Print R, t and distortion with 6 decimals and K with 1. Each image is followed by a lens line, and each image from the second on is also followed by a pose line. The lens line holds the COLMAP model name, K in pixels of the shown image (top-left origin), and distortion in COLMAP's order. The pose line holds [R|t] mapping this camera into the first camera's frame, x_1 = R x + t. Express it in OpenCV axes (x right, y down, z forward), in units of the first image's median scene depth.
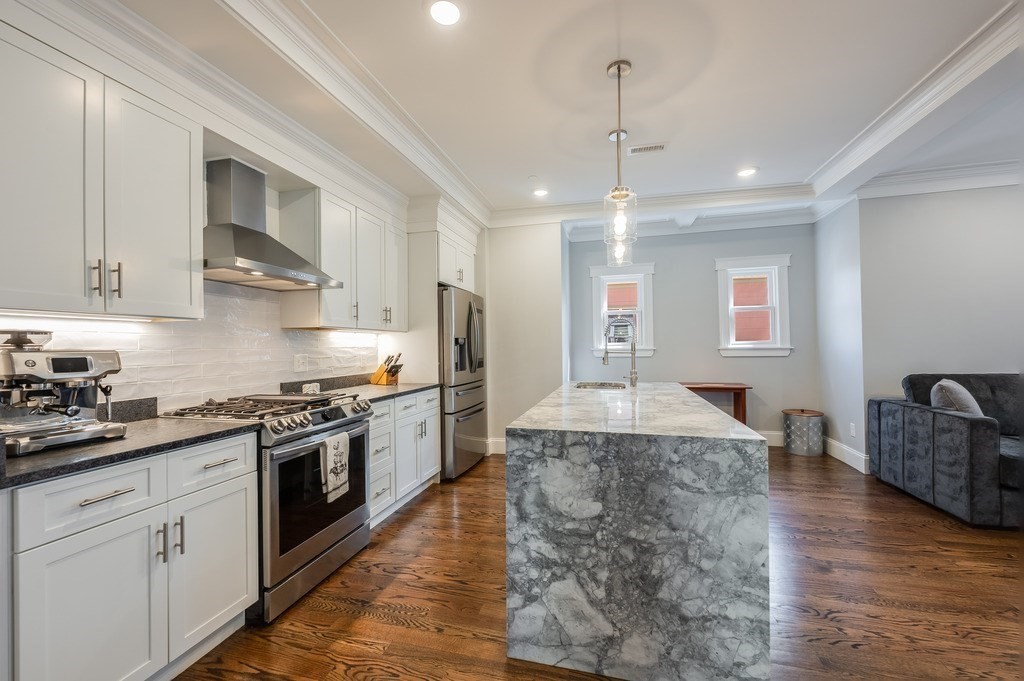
lens RADIAL K [[405.8, 0, 509.7], [0, 405.8, 341.4], [0, 0, 1]] dist [-0.001105, -0.000107]
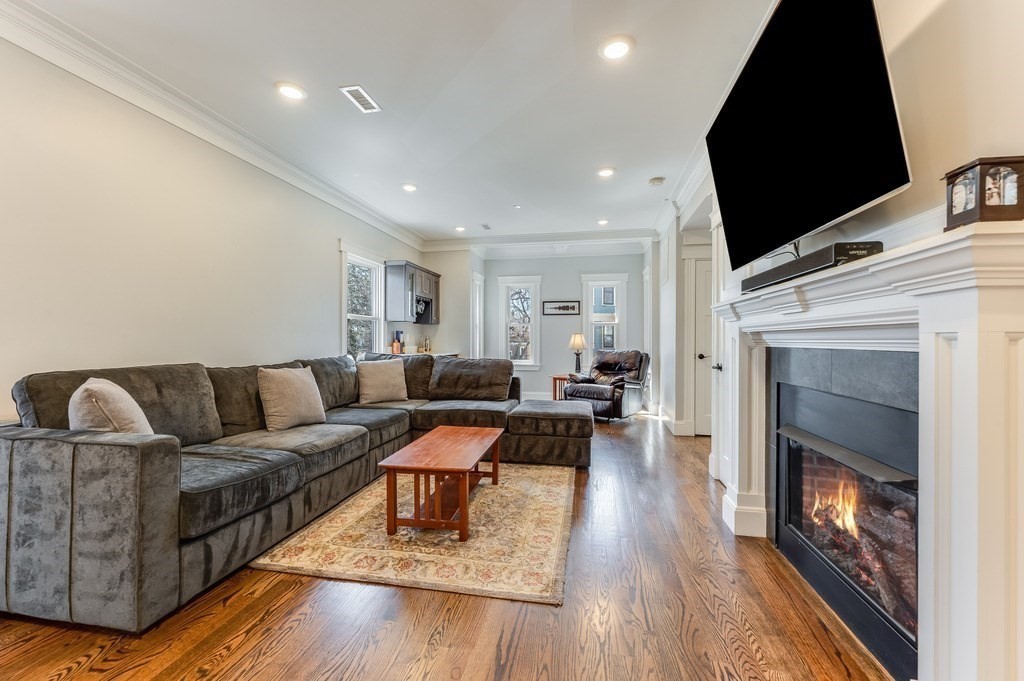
lens RADIAL K [[405.8, 0, 509.7], [0, 405.8, 341.4], [0, 0, 1]] dist [-0.001105, -0.000107]
pose [[-0.066111, 0.012061, 0.997739, 0.499612], [-0.014969, 0.999802, -0.013078, 0.042539], [-0.997700, -0.015799, -0.065918, 0.489653]]
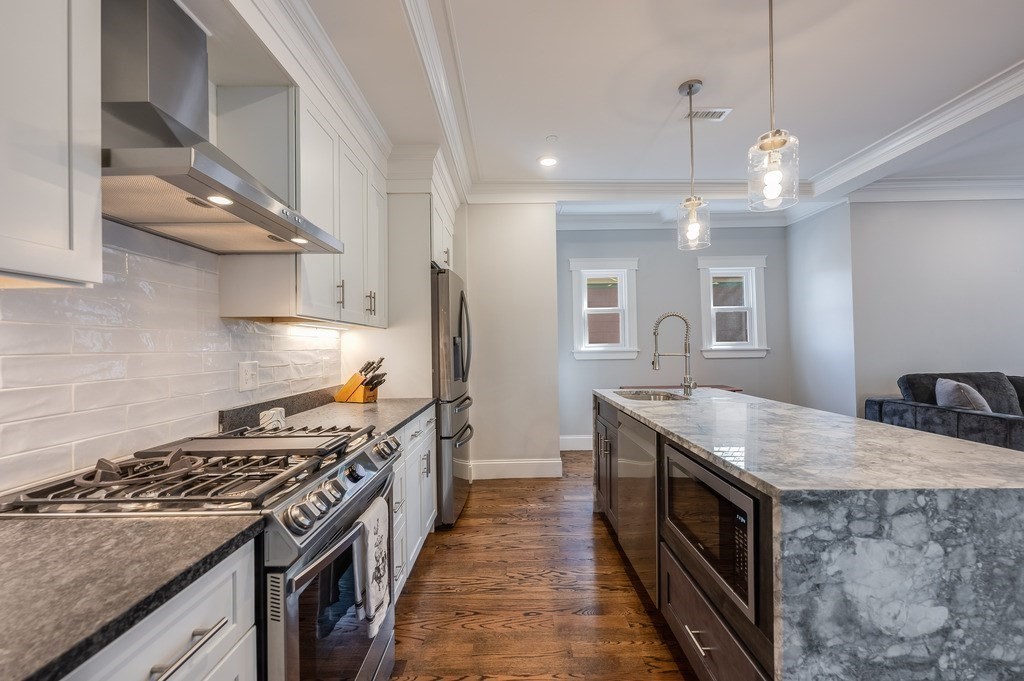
lens RADIAL K [[407.3, 0, 512.0], [0, 407.3, 340.5], [0, 0, 1]] dist [-0.000650, -0.000196]
pose [[0.966481, 0.002921, 0.256721, -0.297464], [-0.001057, 0.999972, -0.007397, 0.004834], [-0.256736, 0.006877, 0.966457, 0.313699]]
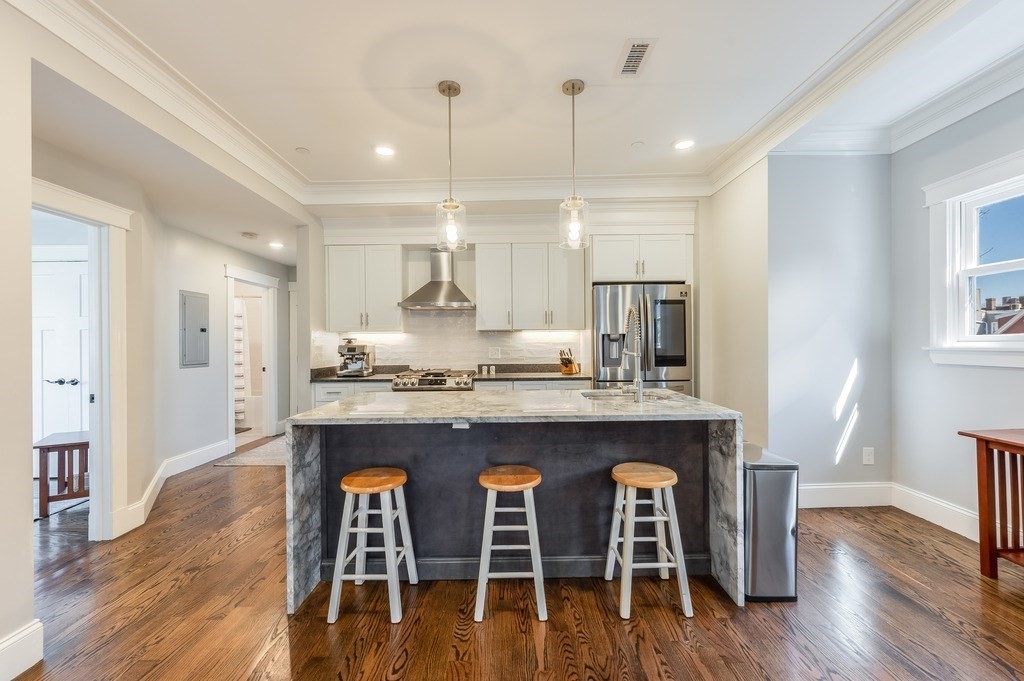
lens RADIAL K [[405.8, 0, 509.7], [0, 405.8, 341.4], [0, 0, 1]] dist [-0.001105, -0.000107]
pose [[0.256114, 0.007125, -0.966620, 1.058275], [0.018974, 0.999743, 0.012396, -0.010188], [0.966460, -0.021515, 0.255913, 0.674652]]
